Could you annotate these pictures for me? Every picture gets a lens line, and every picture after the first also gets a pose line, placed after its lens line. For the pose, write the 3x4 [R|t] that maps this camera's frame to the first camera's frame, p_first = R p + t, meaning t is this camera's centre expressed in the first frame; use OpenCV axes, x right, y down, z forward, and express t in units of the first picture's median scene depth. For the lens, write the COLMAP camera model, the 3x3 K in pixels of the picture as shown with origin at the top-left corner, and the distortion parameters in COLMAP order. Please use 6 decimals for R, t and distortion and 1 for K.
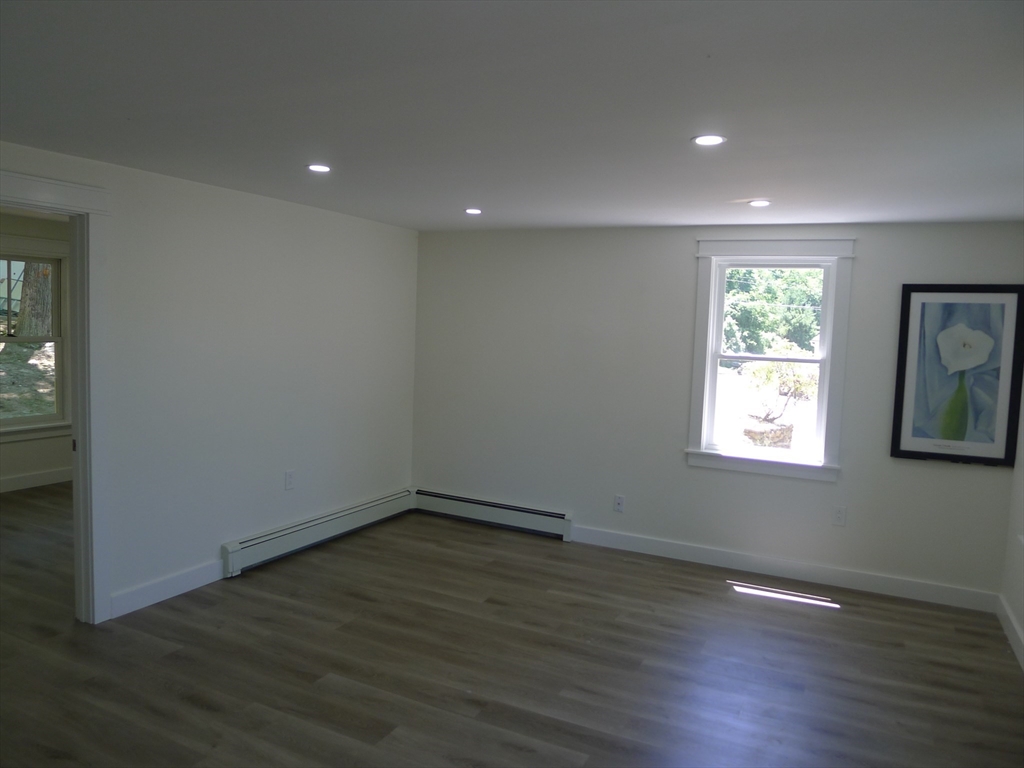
lens RADIAL K [[726.2, 0, 506.5], [0, 726.2, 382.5], [0, 0, 1]] dist [-0.056234, 0.011289]
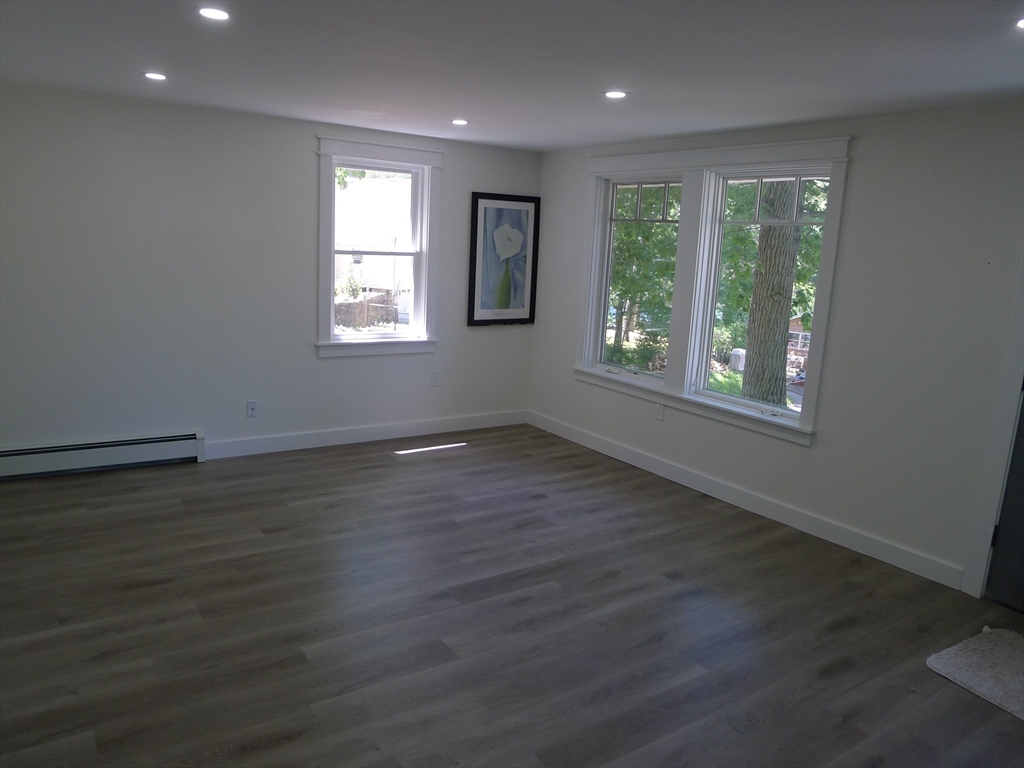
lens RADIAL K [[726.2, 0, 504.8], [0, 726.2, 380.2], [0, 0, 1]] dist [-0.056234, 0.011289]
pose [[0.497559, -0.179196, 0.848719, -0.603686], [0.035497, 0.981816, 0.186487, -0.046652], [-0.866704, -0.062661, 0.494872, 0.288264]]
